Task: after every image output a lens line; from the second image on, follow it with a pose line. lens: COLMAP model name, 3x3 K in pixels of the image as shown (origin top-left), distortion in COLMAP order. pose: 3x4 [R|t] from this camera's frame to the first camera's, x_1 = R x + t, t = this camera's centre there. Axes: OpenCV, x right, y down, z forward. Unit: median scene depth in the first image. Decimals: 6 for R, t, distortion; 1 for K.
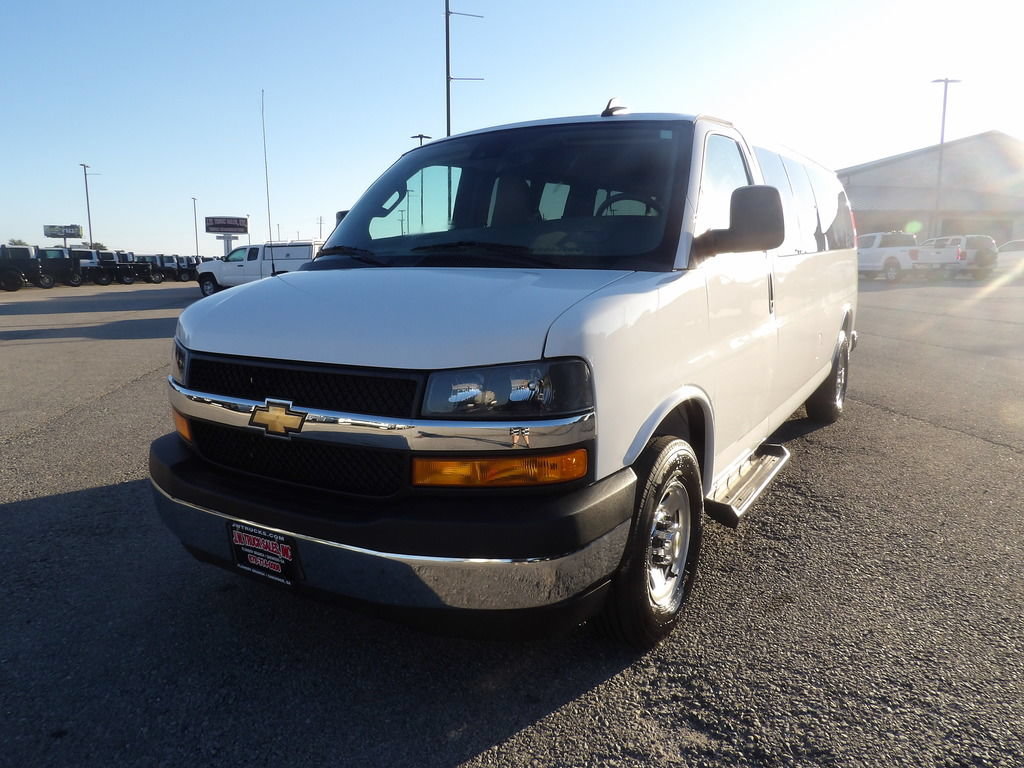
lens RADIAL K [[730.8, 0, 515.2], [0, 730.8, 390.0], [0, 0, 1]] dist [-0.040287, 0.050800]
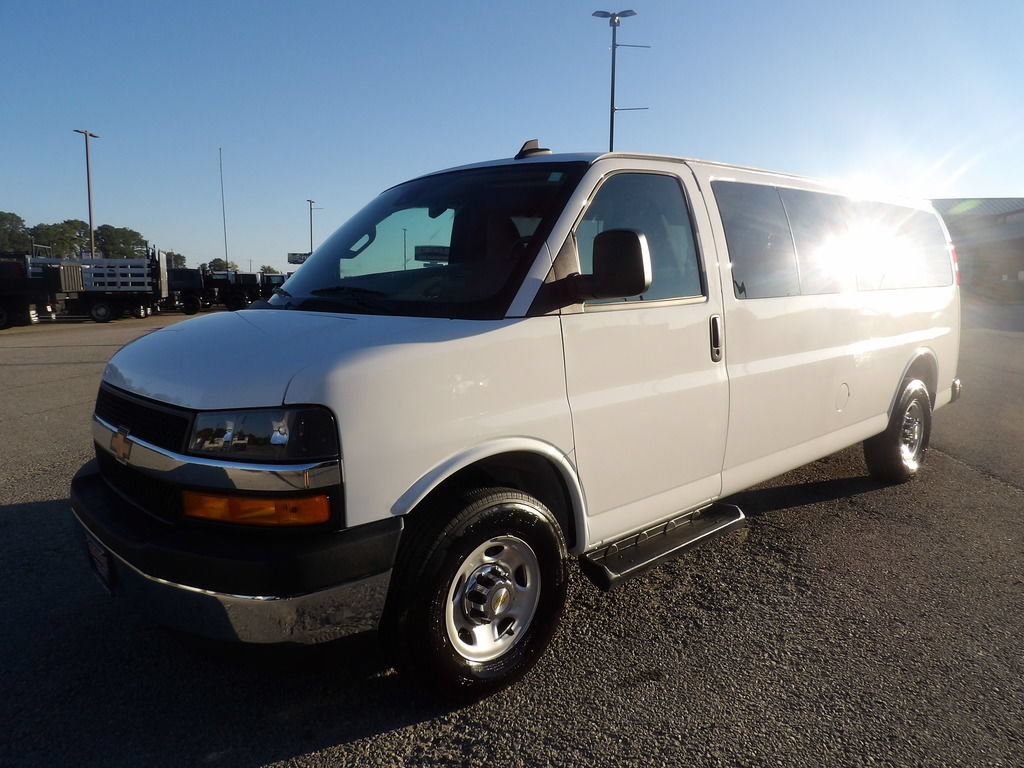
lens RADIAL K [[730.8, 0, 515.2], [0, 730.8, 390.0], [0, 0, 1]] dist [-0.040287, 0.050800]
pose [[0.963852, 0.044469, -0.262702, 0.461643], [-0.053627, 0.998174, -0.027793, -0.039373], [0.260986, 0.040877, 0.964477, 0.060499]]
